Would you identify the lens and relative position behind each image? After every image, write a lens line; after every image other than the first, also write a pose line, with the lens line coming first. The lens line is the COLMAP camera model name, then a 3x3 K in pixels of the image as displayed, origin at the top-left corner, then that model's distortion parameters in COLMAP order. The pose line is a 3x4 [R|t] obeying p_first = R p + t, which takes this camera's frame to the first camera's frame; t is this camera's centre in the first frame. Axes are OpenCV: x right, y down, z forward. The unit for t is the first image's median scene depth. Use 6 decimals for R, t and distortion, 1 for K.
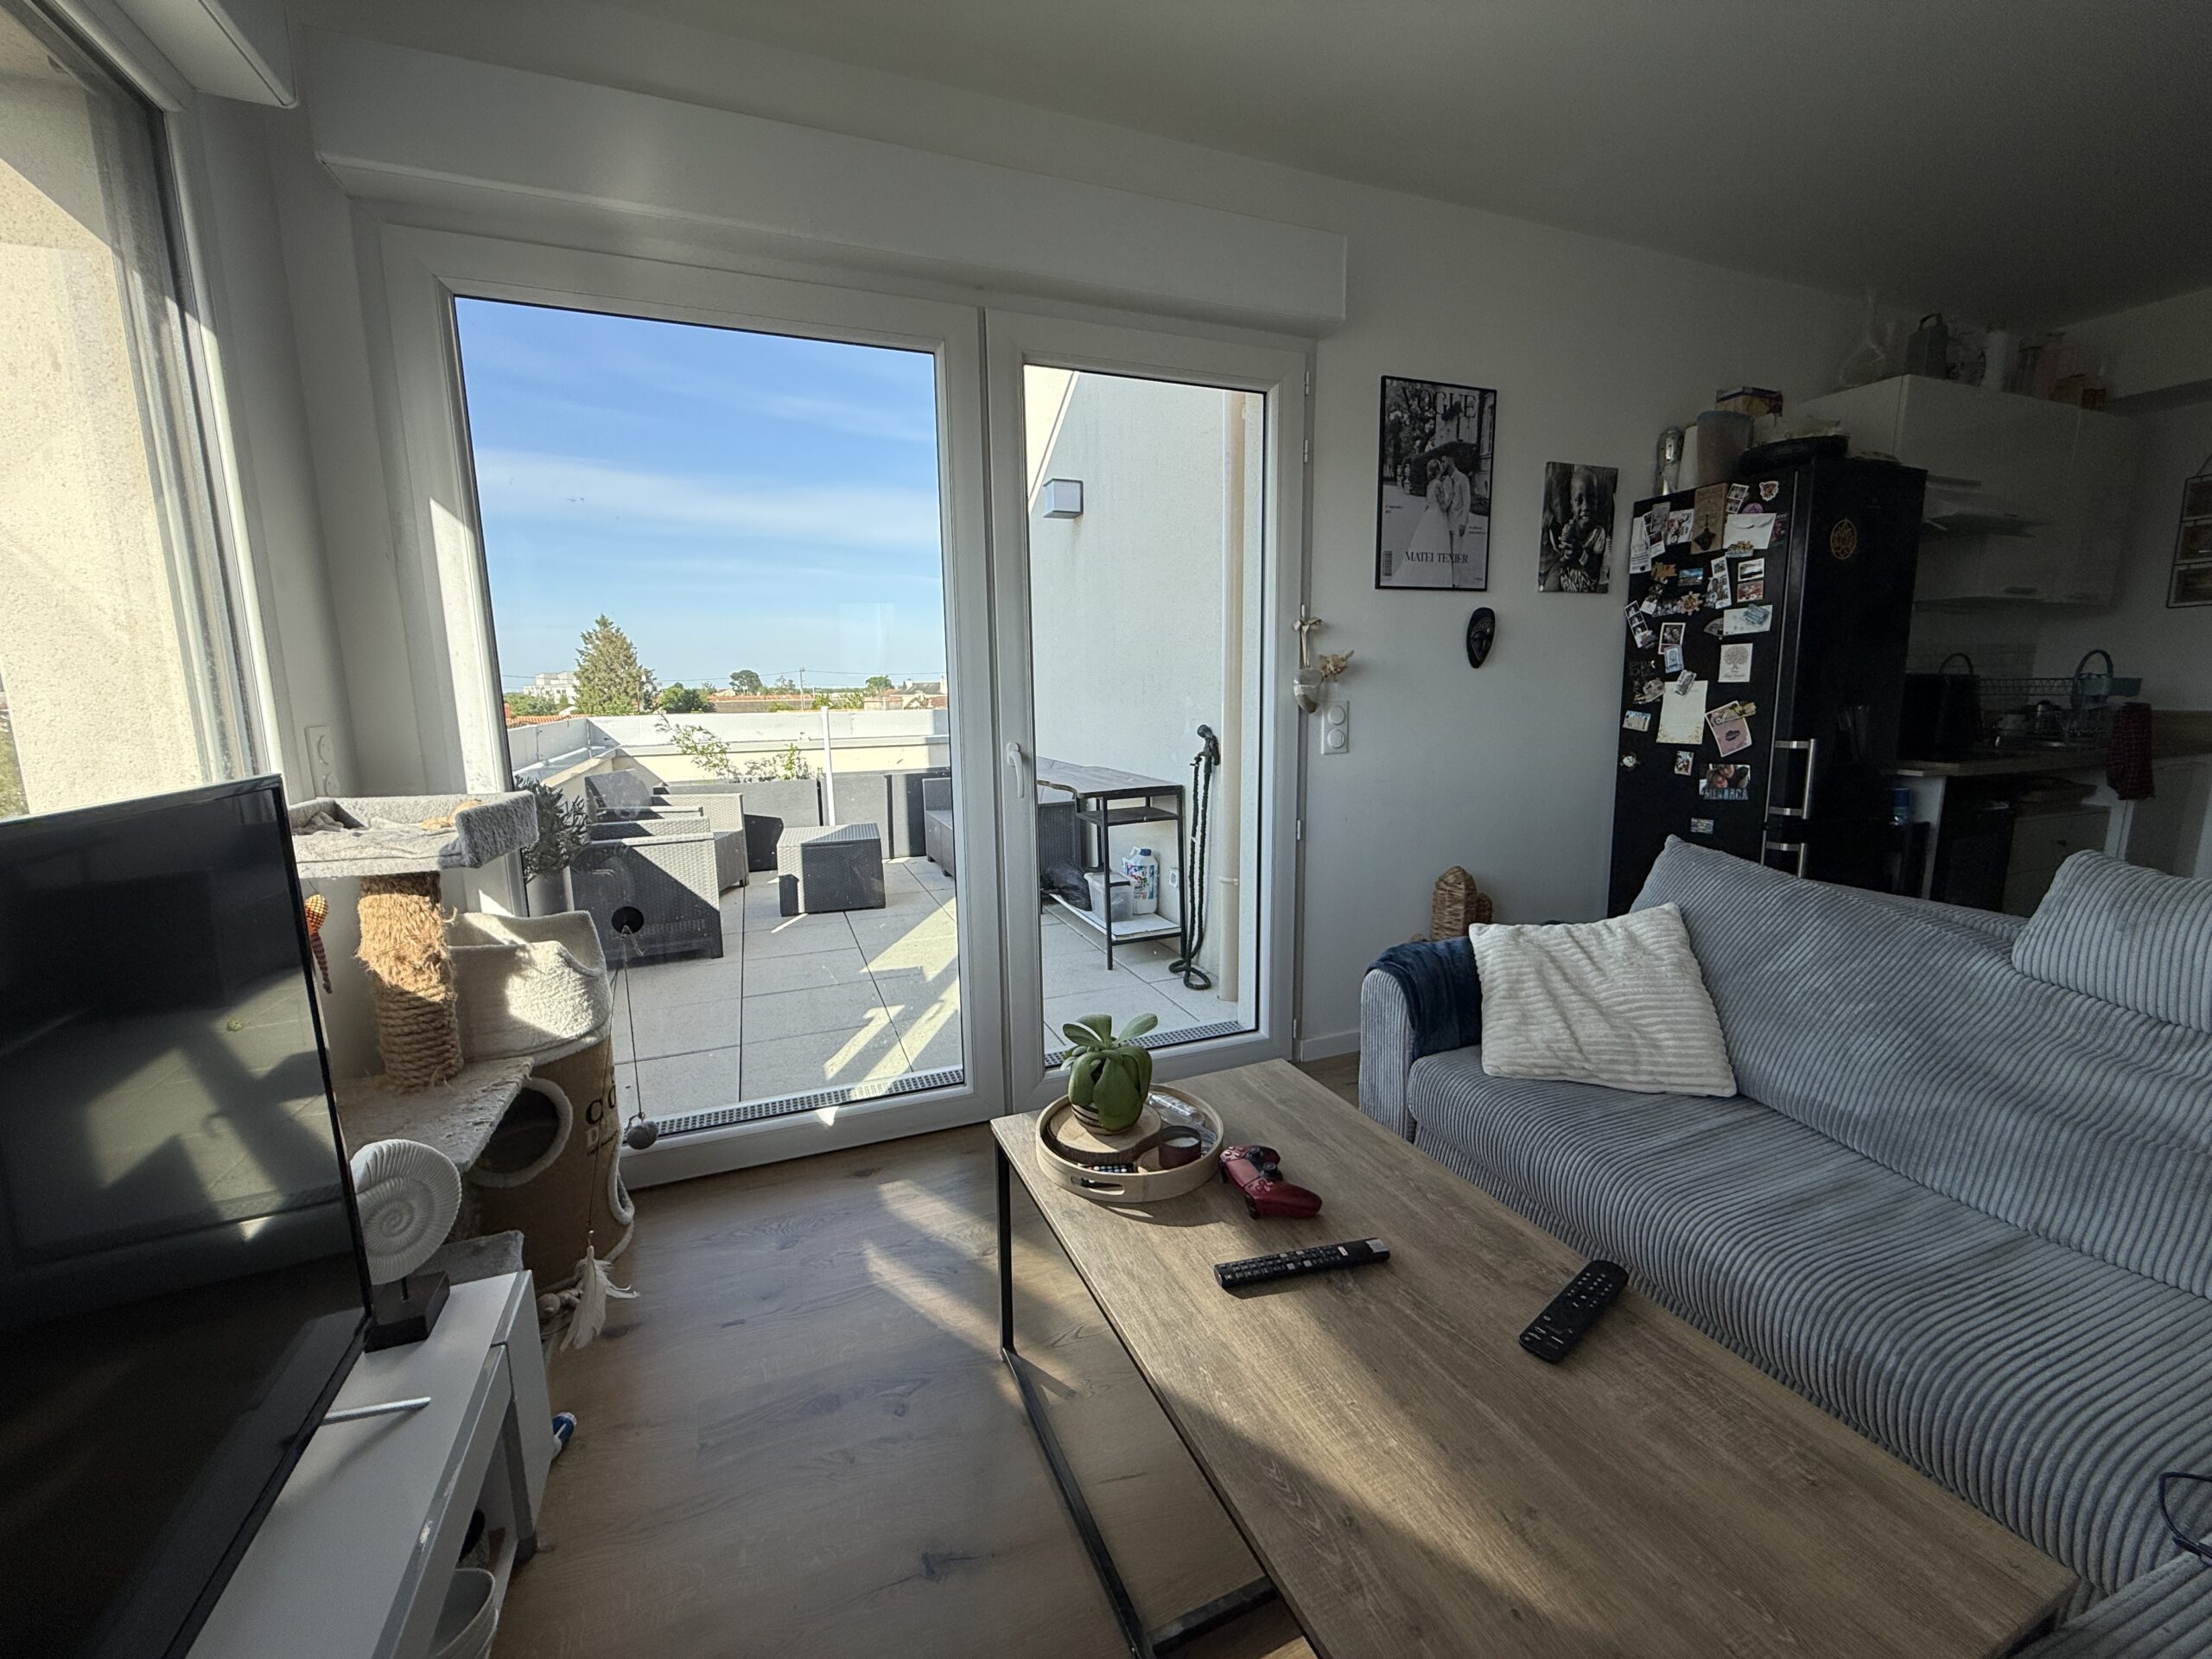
lens RADIAL K [[881.9, 0, 1101.2], [0, 881.9, 830.6], [0, 0, 1]] dist [-0.000518, 0.000325]
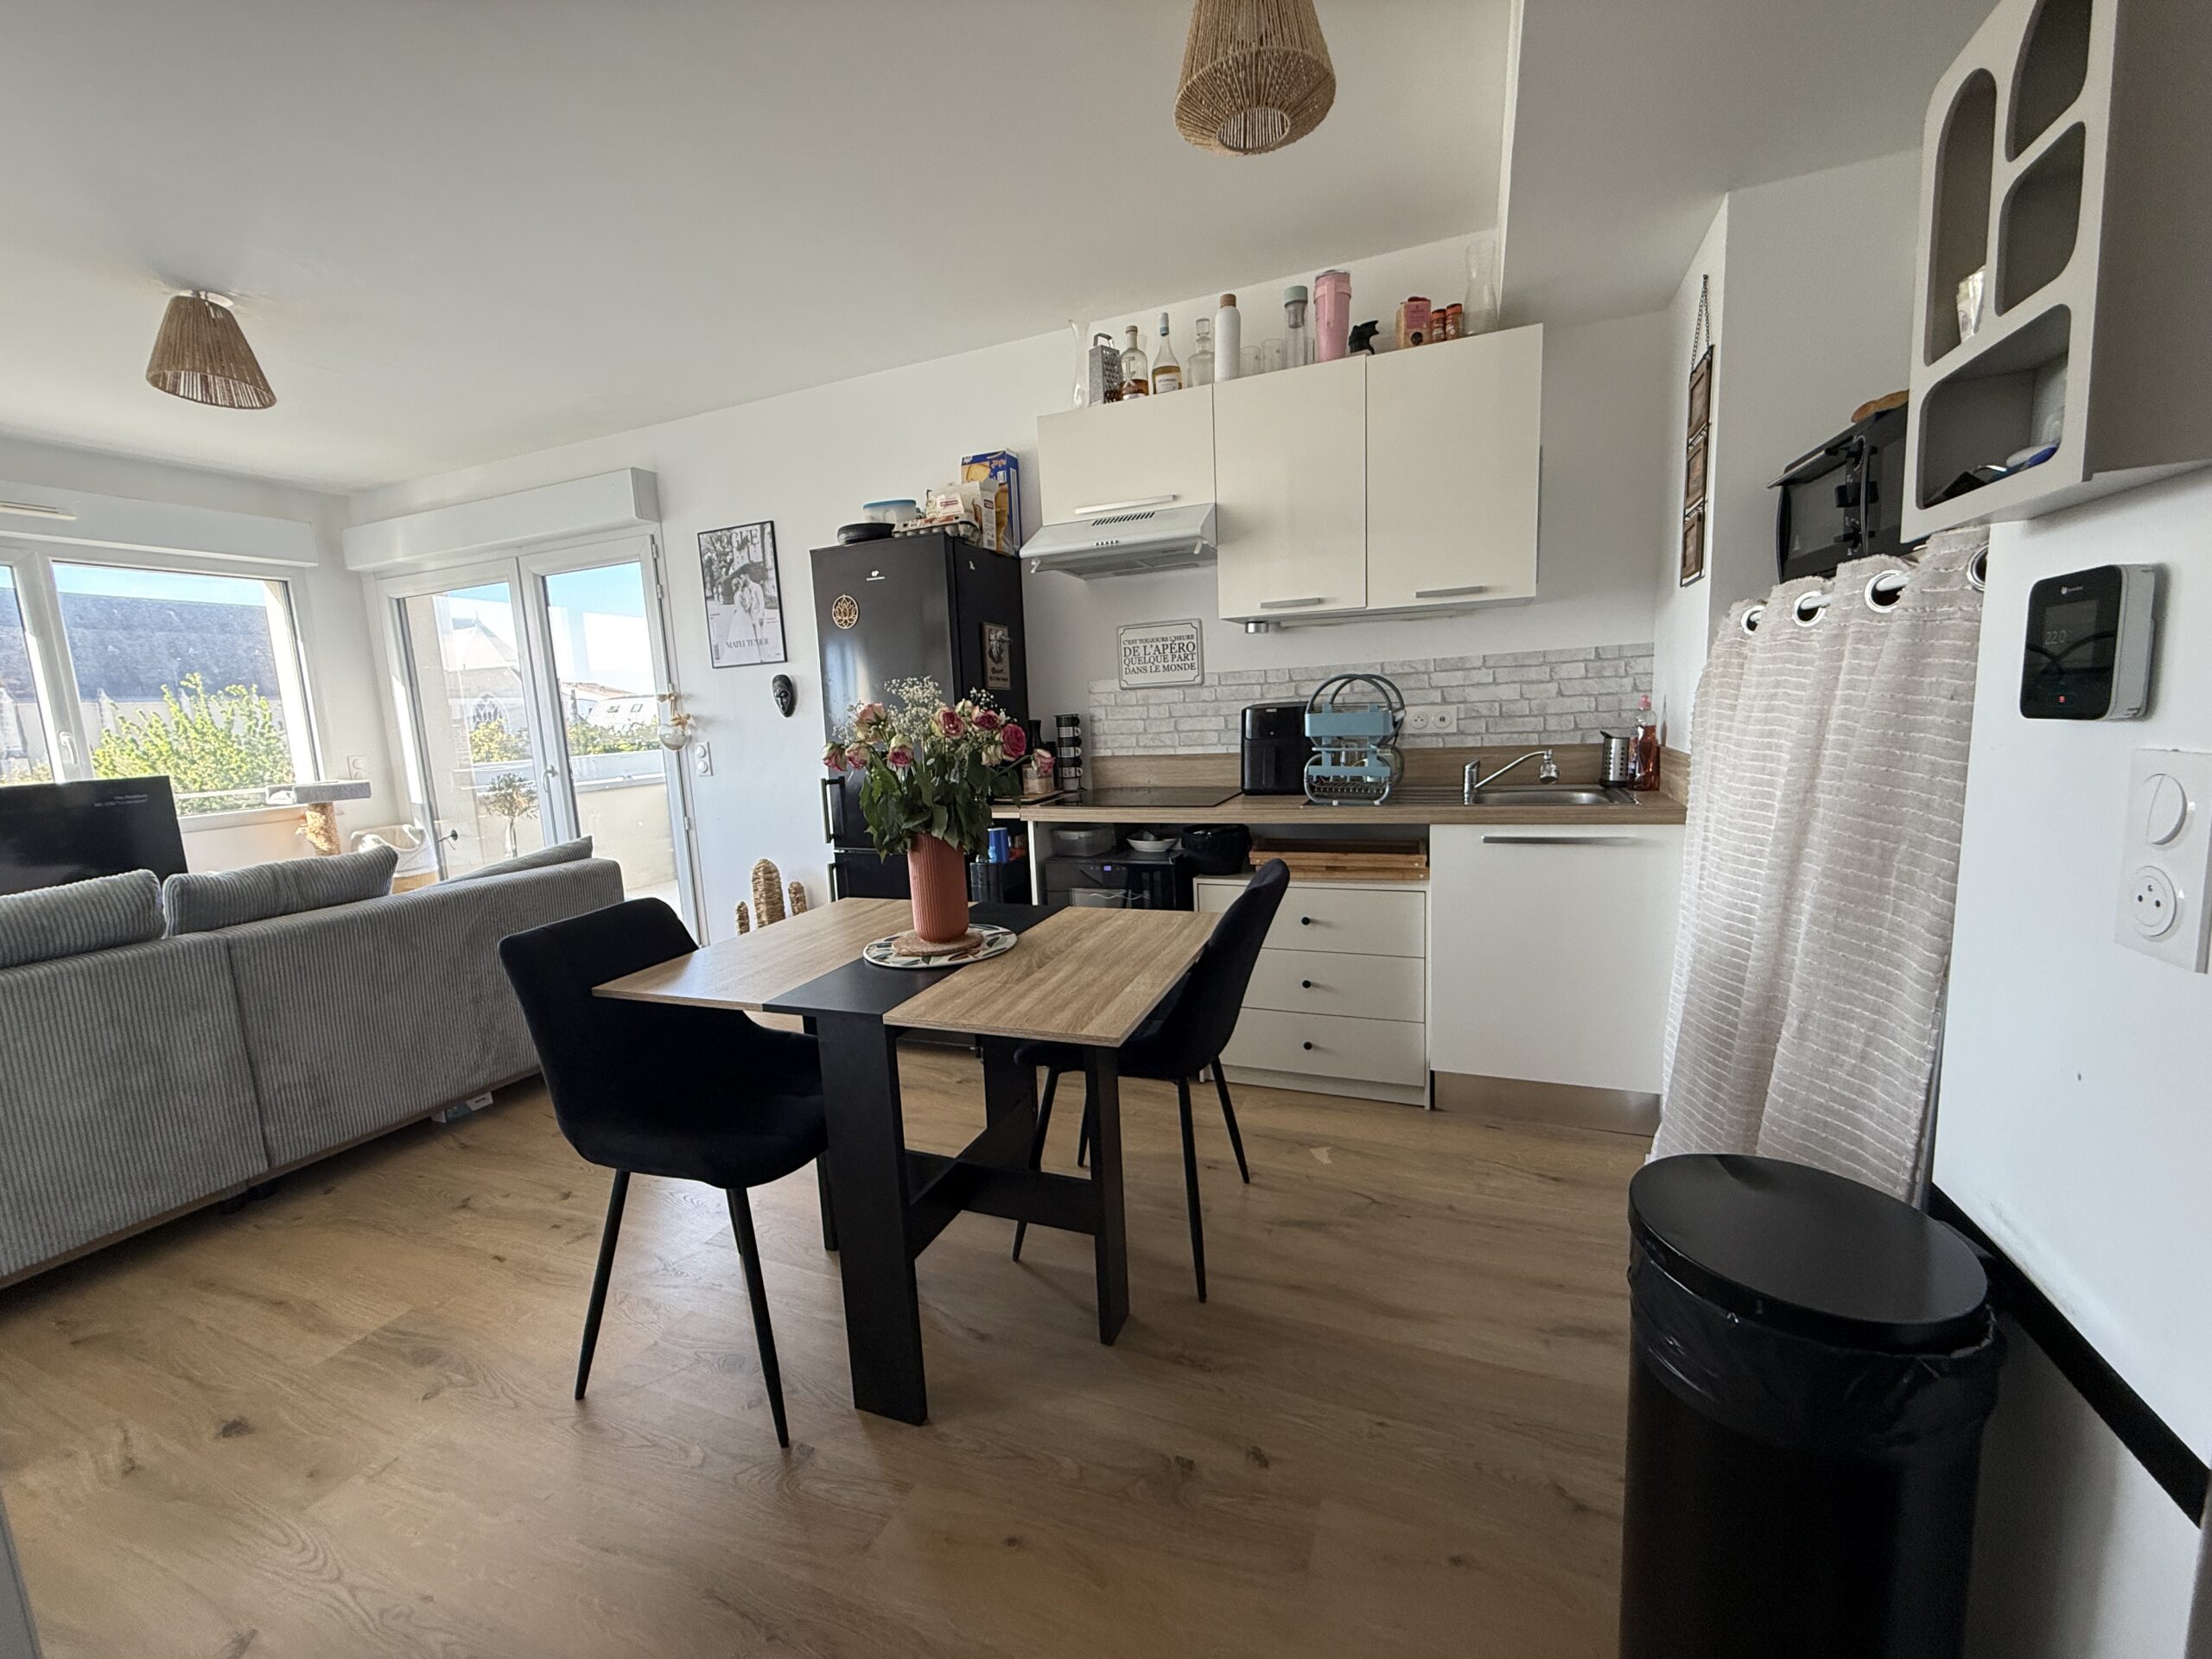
lens RADIAL K [[881.9, 0, 1101.2], [0, 881.9, 830.6], [0, 0, 1]] dist [-0.000518, 0.000325]
pose [[0.719478, 0.078732, -0.690038, 1.770601], [-0.074904, 0.996555, 0.035605, -0.094882], [0.690464, 0.026070, 0.722897, 0.350834]]
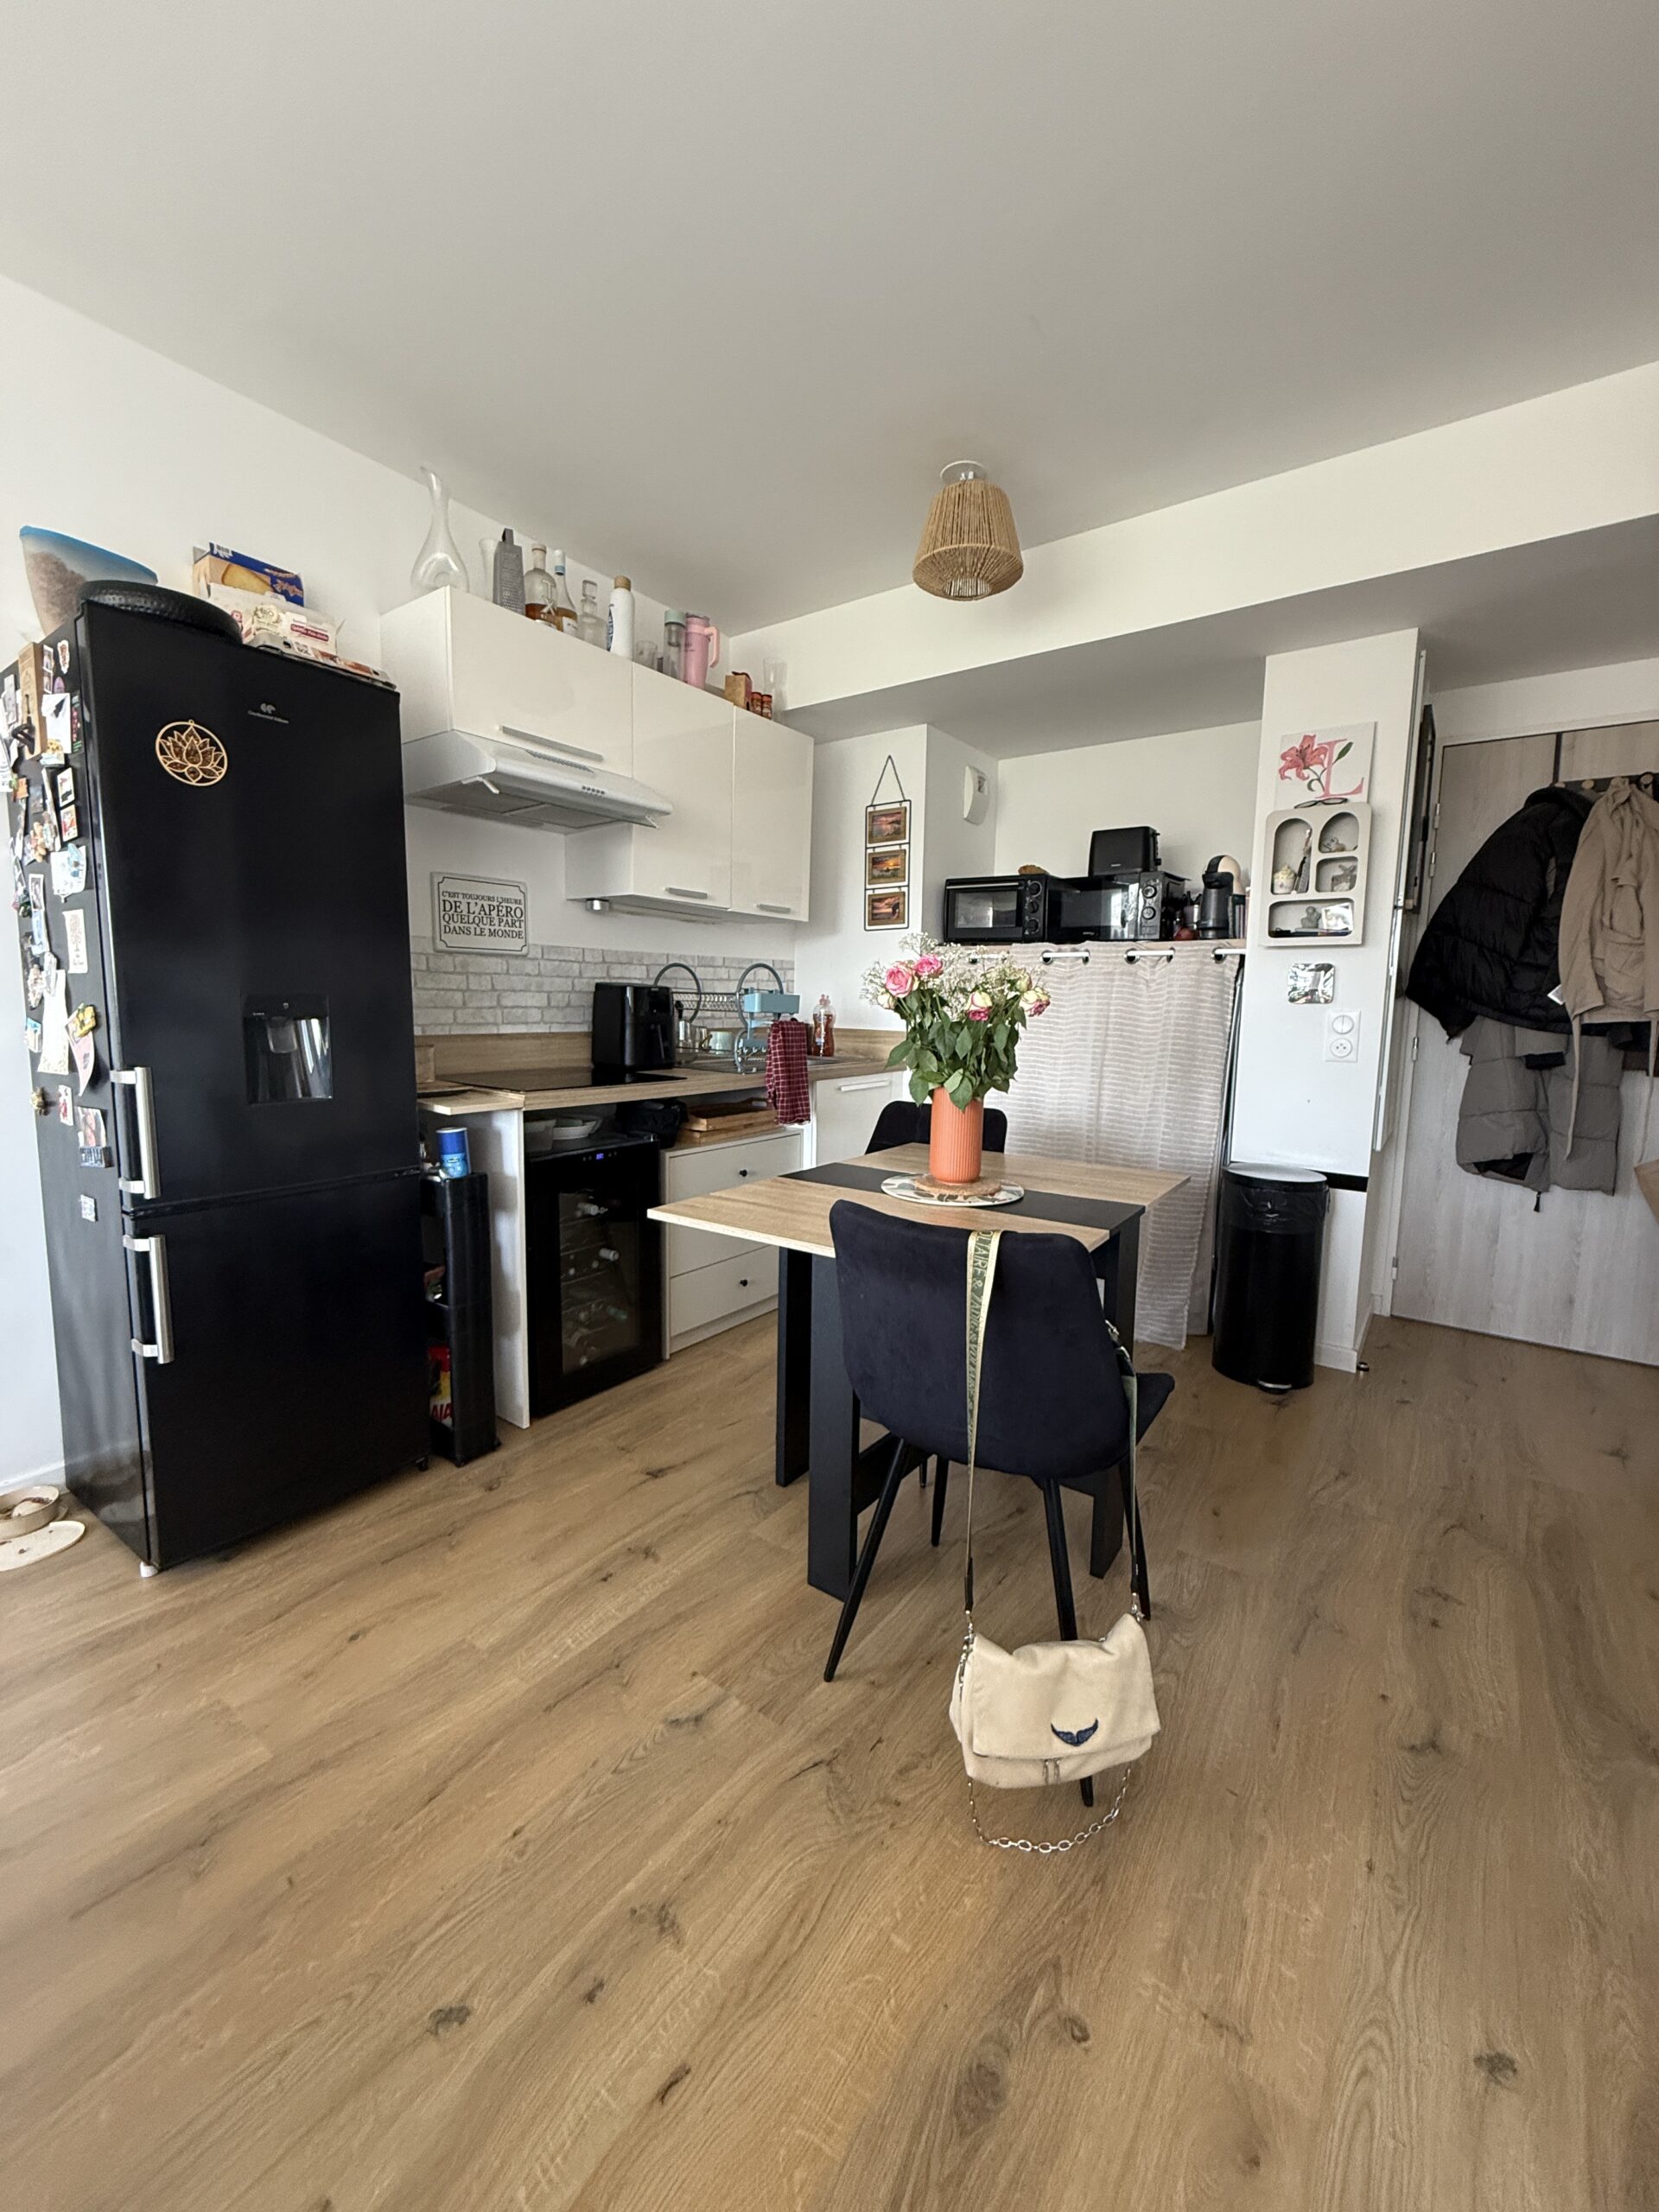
lens RADIAL K [[881.9, 0, 829.5], [0, 881.9, 1106.0], [0, 0, 1]] dist [-0.000518, 0.000325]
pose [[0.841246, -0.034482, 0.539552, 0.786850], [0.056596, 0.998098, -0.024456, -0.031488], [-0.537682, 0.051110, 0.841597, 0.209711]]
